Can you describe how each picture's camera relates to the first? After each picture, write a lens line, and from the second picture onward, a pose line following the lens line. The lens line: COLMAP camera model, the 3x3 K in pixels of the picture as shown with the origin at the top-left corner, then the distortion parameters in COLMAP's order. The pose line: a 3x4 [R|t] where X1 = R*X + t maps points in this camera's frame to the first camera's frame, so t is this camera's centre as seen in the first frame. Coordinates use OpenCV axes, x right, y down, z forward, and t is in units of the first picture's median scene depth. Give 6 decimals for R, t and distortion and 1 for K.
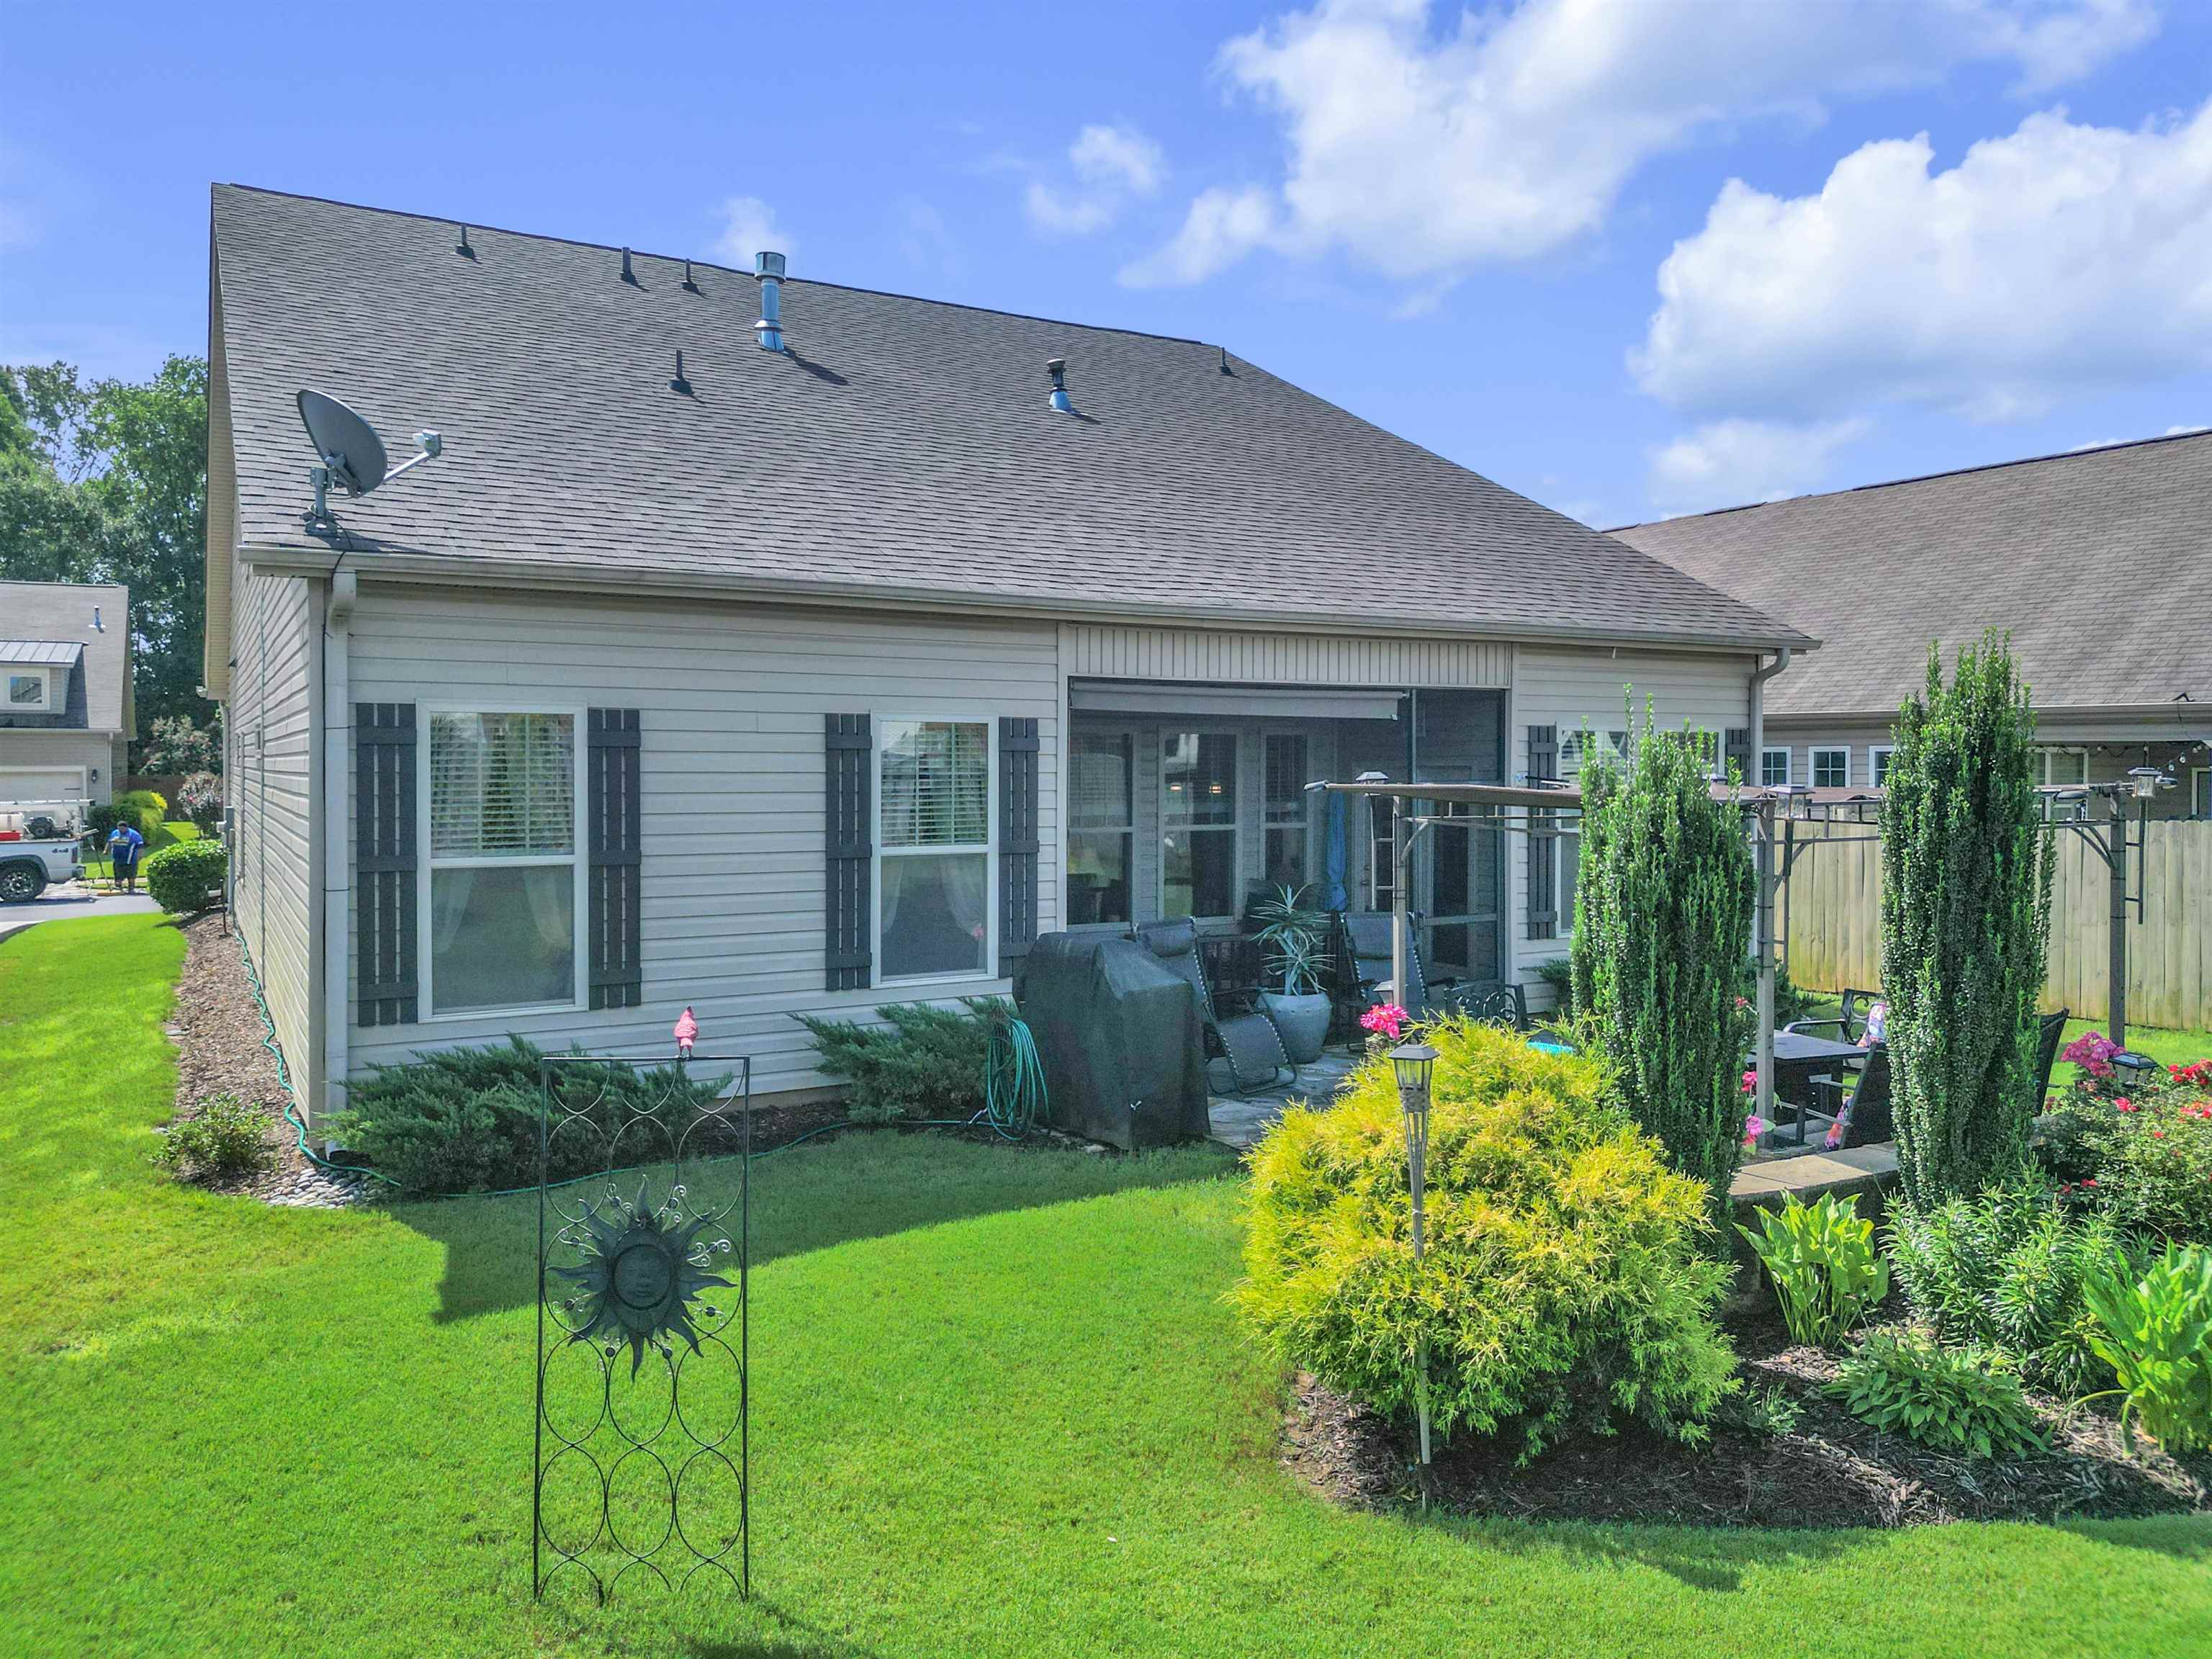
lens RADIAL K [[1575.9, 0, 1010.7], [0, 1575.9, 822.1], [0, 0, 1]] dist [0.138997, 0.001461]
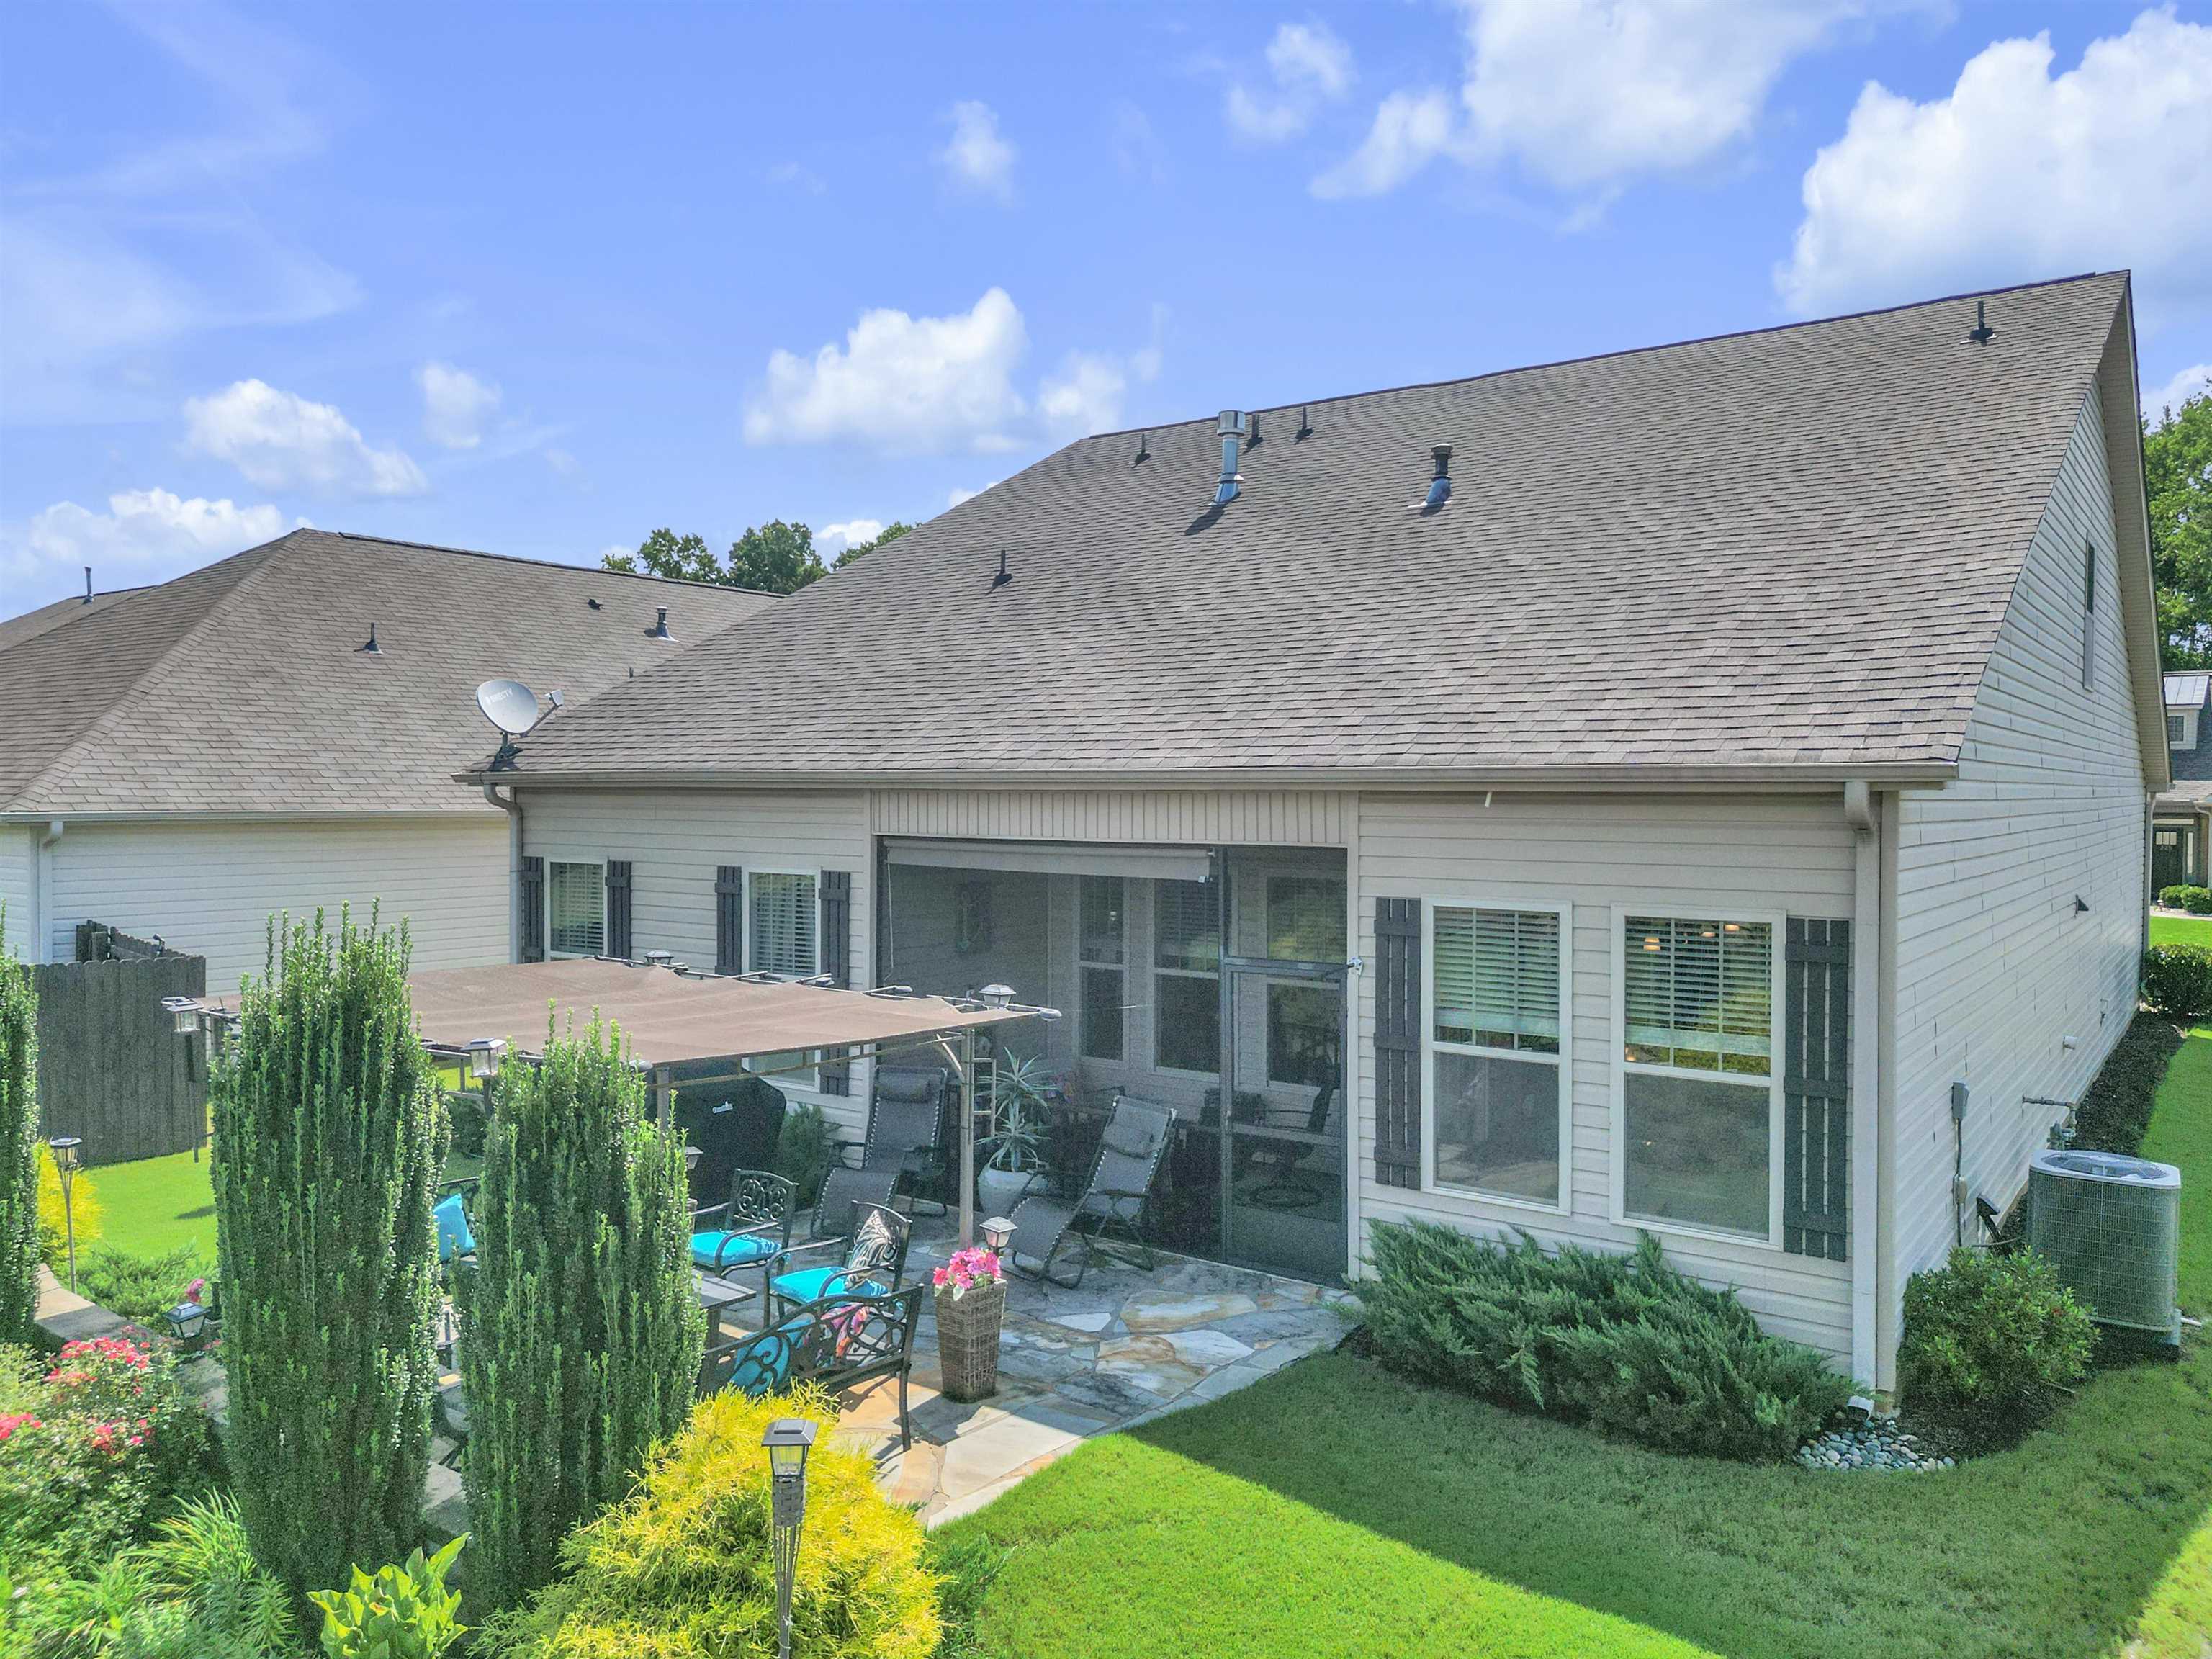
lens RADIAL K [[1590.5, 0, 1106.0], [0, 1590.5, 829.5], [0, 0, 1]] dist [0.091724, -0.132069]
pose [[0.425871, -0.032503, -0.904200, 1.138744], [-0.098112, 0.991803, -0.081862, -0.019296], [0.899449, 0.123576, 0.419191, 0.669001]]
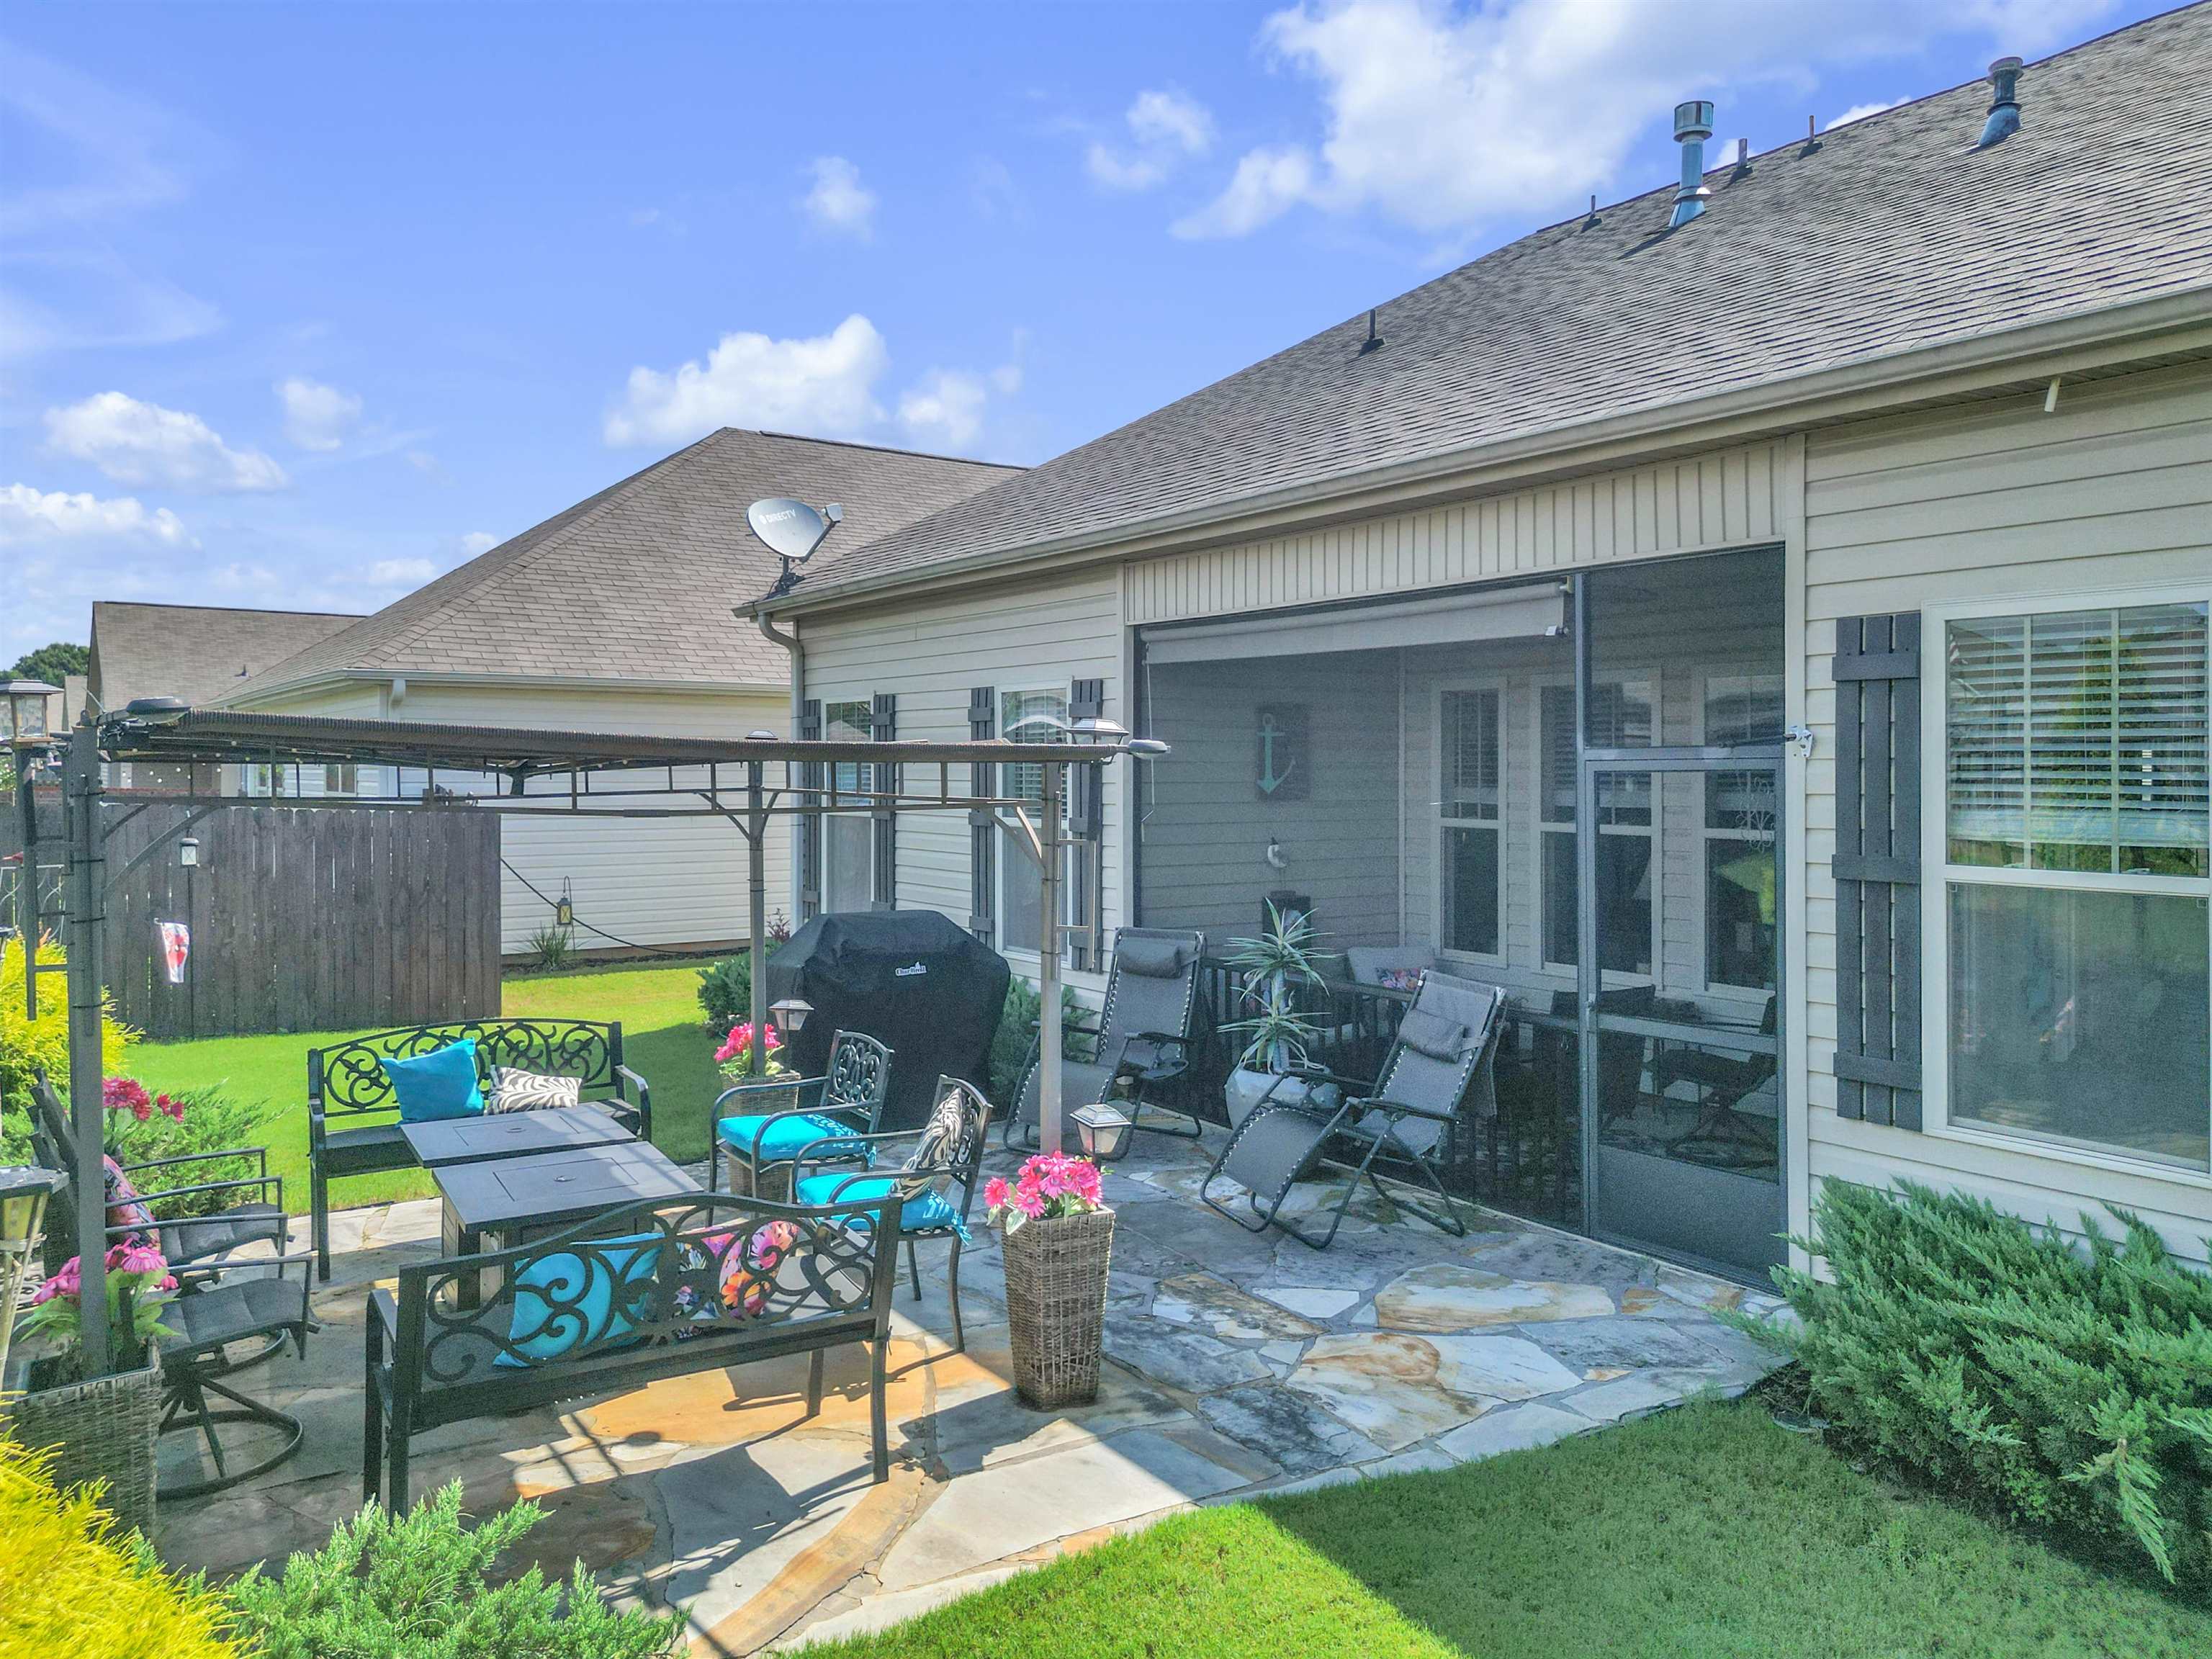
lens RADIAL K [[1583.8, 0, 1103.0], [0, 1583.8, 779.3], [0, 0, 1]] dist [0.045961, -0.038319]
pose [[0.108301, -0.047299, -0.992992, 0.872759], [-0.123787, 0.990452, -0.060679, 0.042646], [0.986381, 0.129491, 0.101411, 0.908810]]
